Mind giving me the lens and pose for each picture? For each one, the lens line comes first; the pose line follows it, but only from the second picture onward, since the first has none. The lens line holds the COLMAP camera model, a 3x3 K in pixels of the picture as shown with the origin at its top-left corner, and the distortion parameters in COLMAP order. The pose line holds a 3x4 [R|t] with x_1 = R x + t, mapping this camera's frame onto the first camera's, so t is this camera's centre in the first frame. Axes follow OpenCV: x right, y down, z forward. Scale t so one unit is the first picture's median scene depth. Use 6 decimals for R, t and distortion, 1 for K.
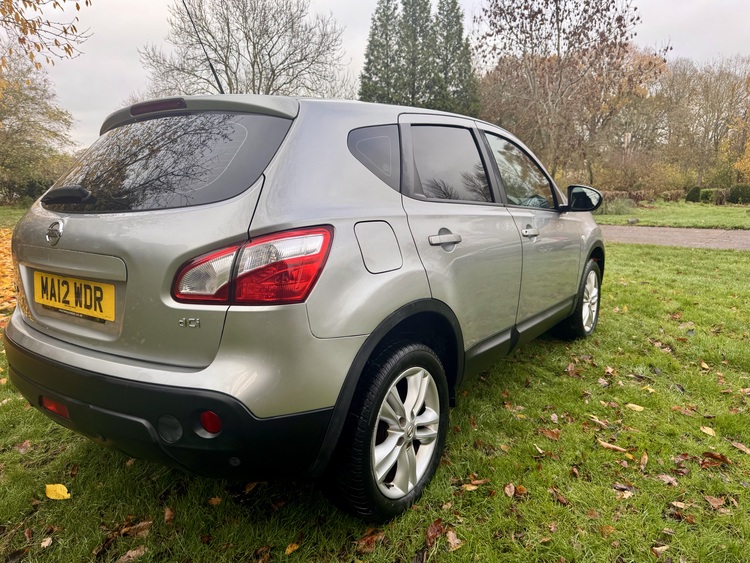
lens RADIAL K [[568.1, 0, 375.4], [0, 568.1, 281.3], [0, 0, 1]] dist [0.006875, 0.007180]
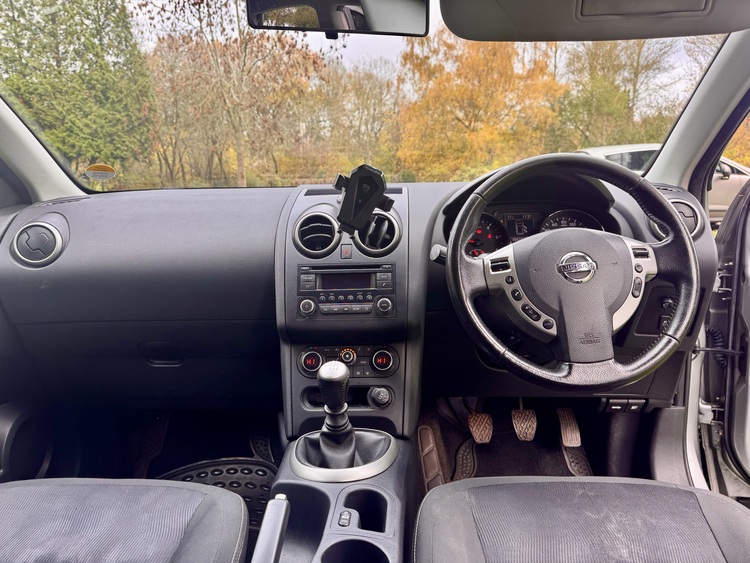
lens RADIAL K [[568.1, 0, 374.3], [0, 568.1, 282.5], [0, 0, 1]] dist [0.006875, 0.007180]
pose [[0.850974, -0.115011, 0.512460, -0.001398], [0.107333, 0.993219, 0.044672, -0.012438], [-0.514123, 0.016989, 0.857548, 0.100635]]
